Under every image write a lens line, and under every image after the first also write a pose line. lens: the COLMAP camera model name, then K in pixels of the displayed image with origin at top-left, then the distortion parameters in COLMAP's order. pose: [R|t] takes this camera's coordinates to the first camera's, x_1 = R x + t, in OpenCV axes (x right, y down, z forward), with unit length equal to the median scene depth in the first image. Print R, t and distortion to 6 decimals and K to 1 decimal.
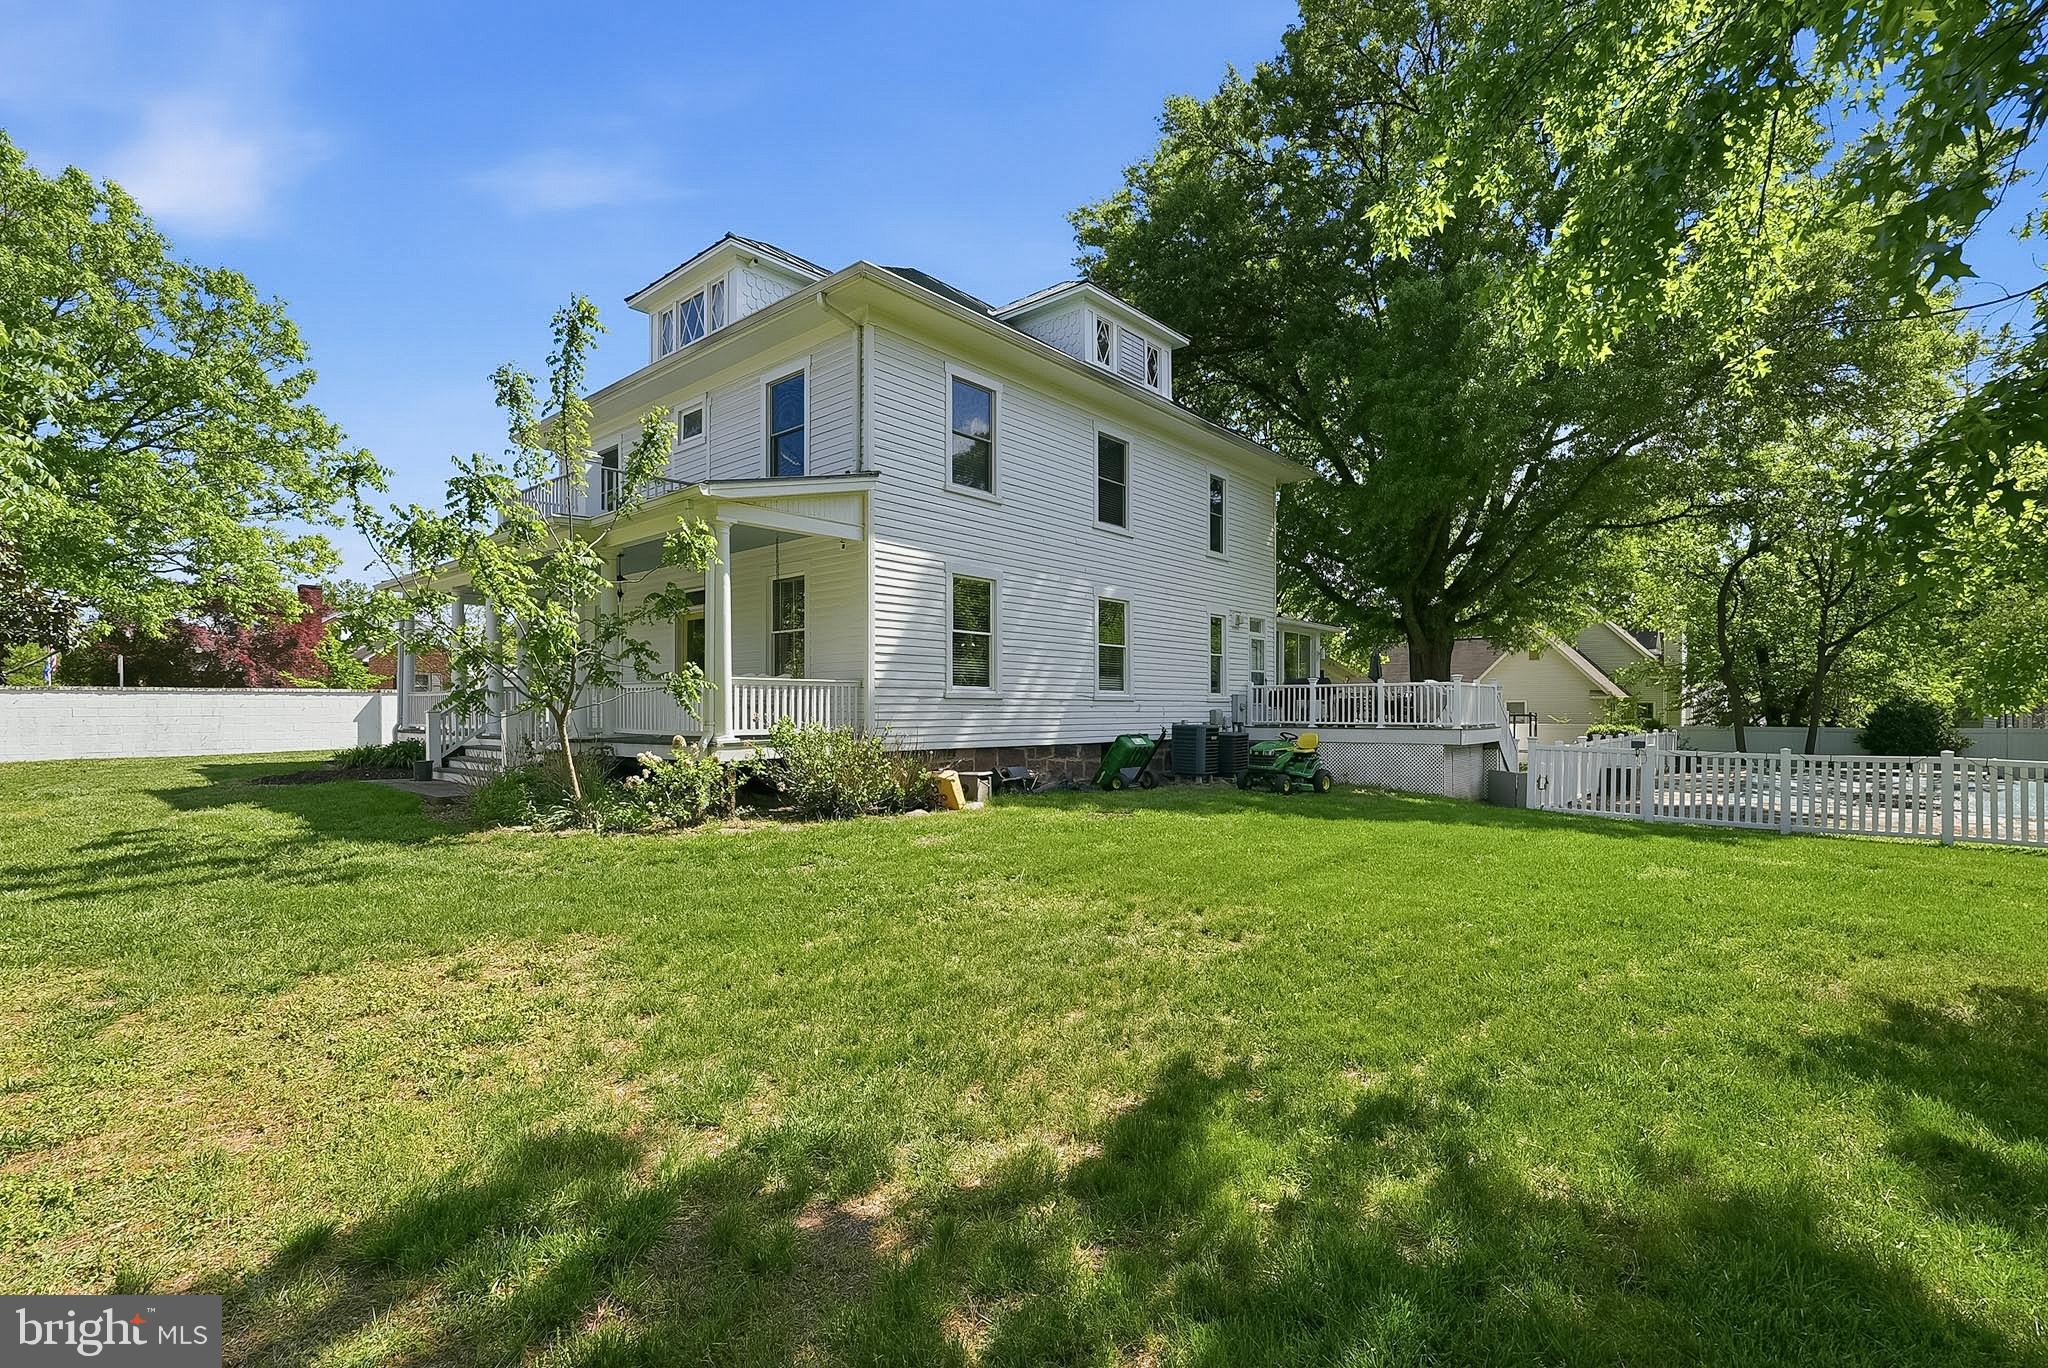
lens RADIAL K [[907.3, 0, 1033.5], [0, 907.3, 704.1], [0, 0, 1]] dist [-0.000920, 0.000682]
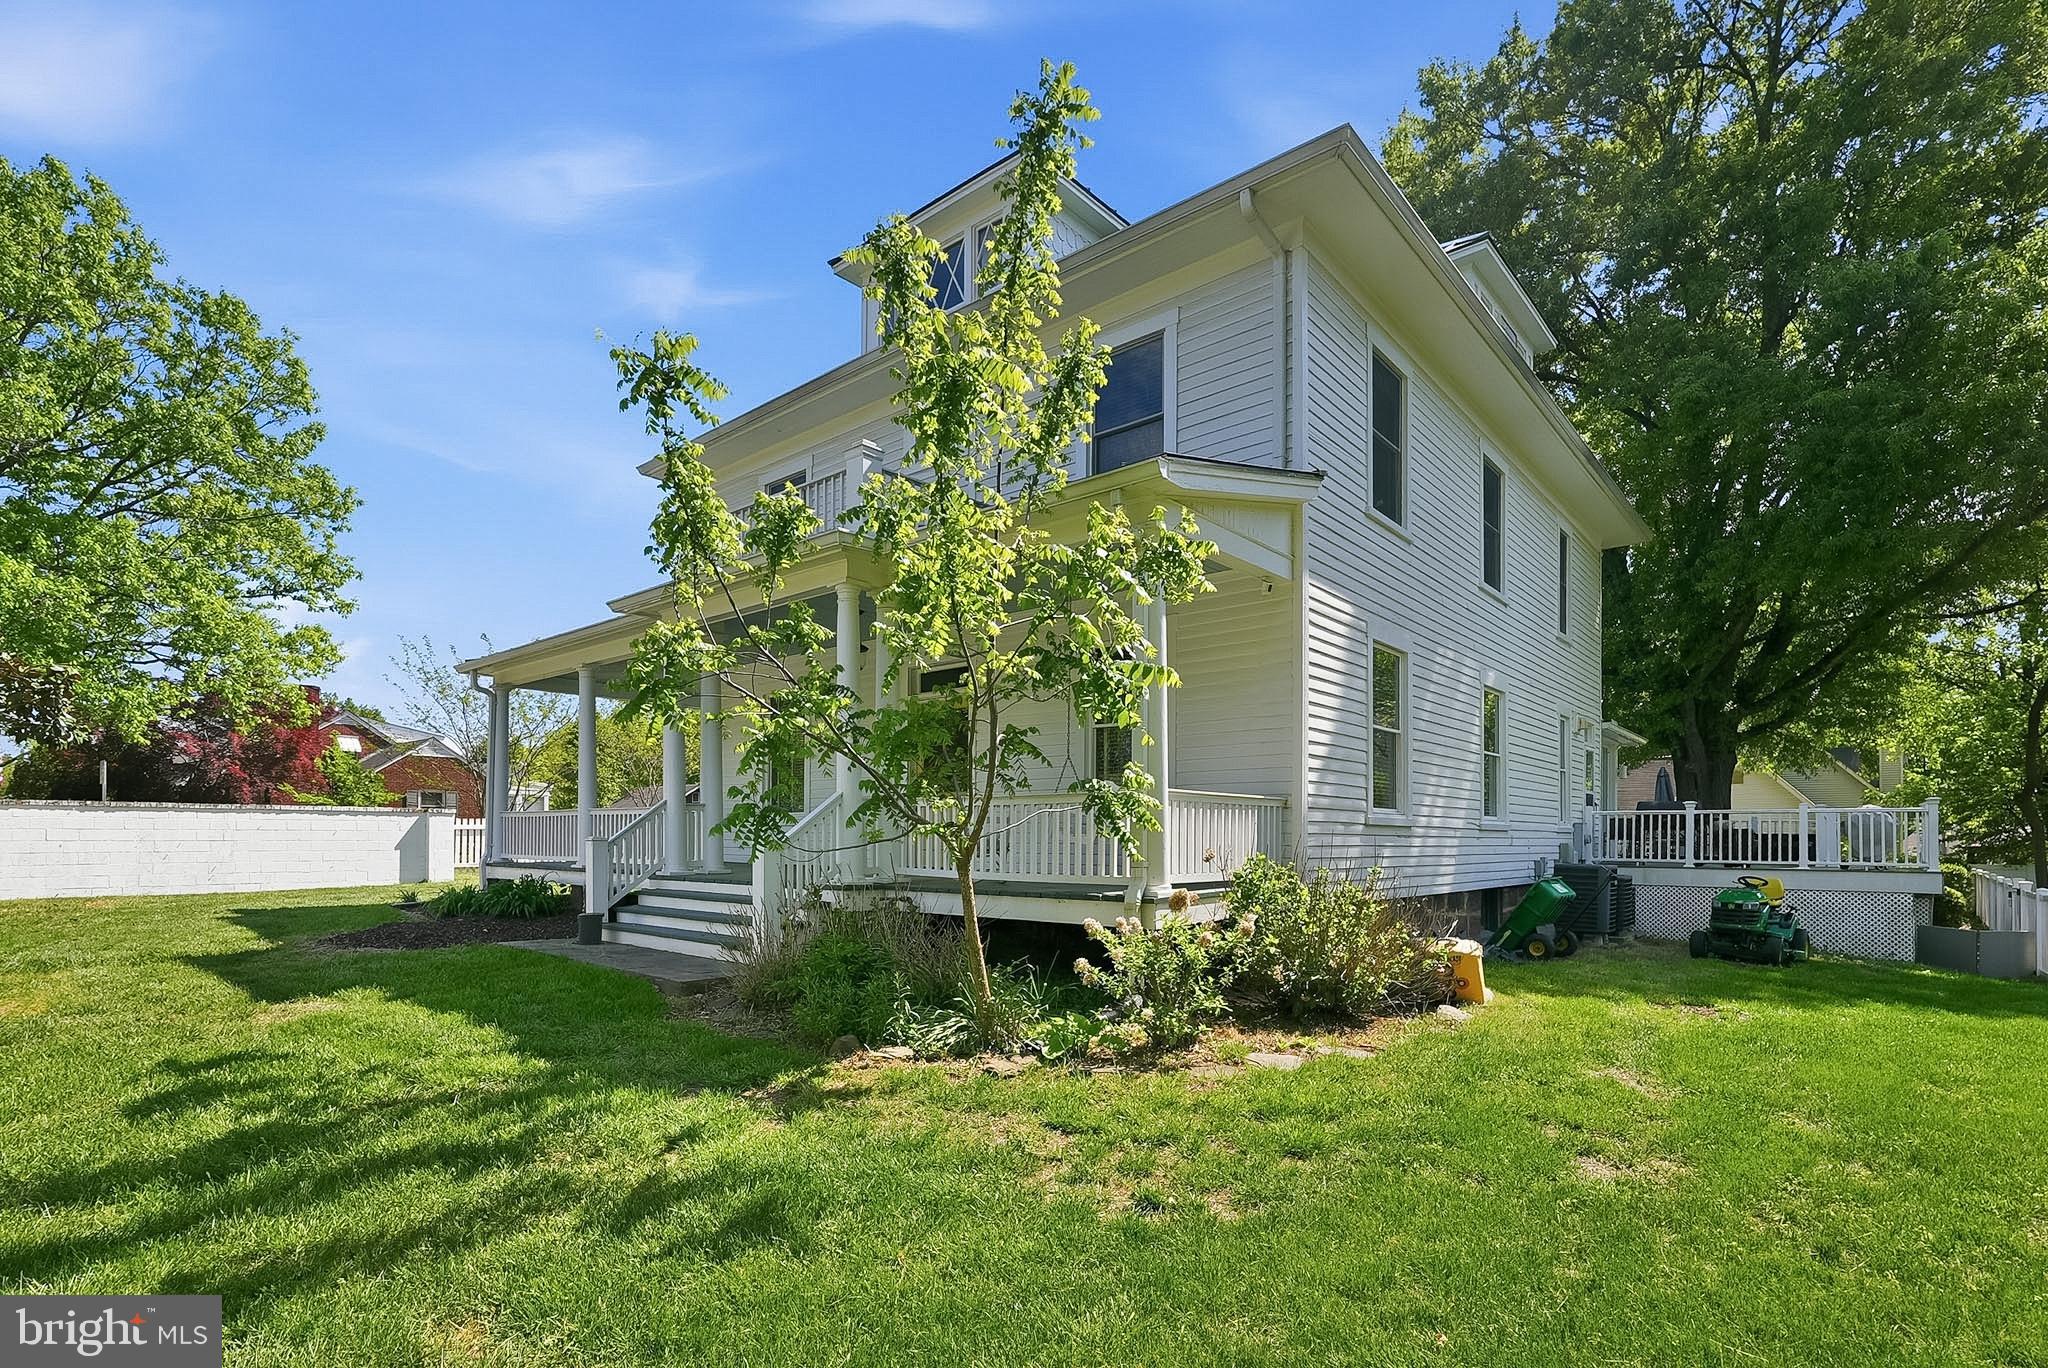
lens RADIAL K [[979.0, 0, 1022.4], [0, 979.0, 822.6], [0, 0, 1]] dist [-0.000728, -0.000729]
pose [[0.999908, 0.007814, -0.011128, -0.182123], [-0.007918, 0.999925, -0.009336, -0.000054], [0.011055, 0.009423, 0.999894, 0.149748]]
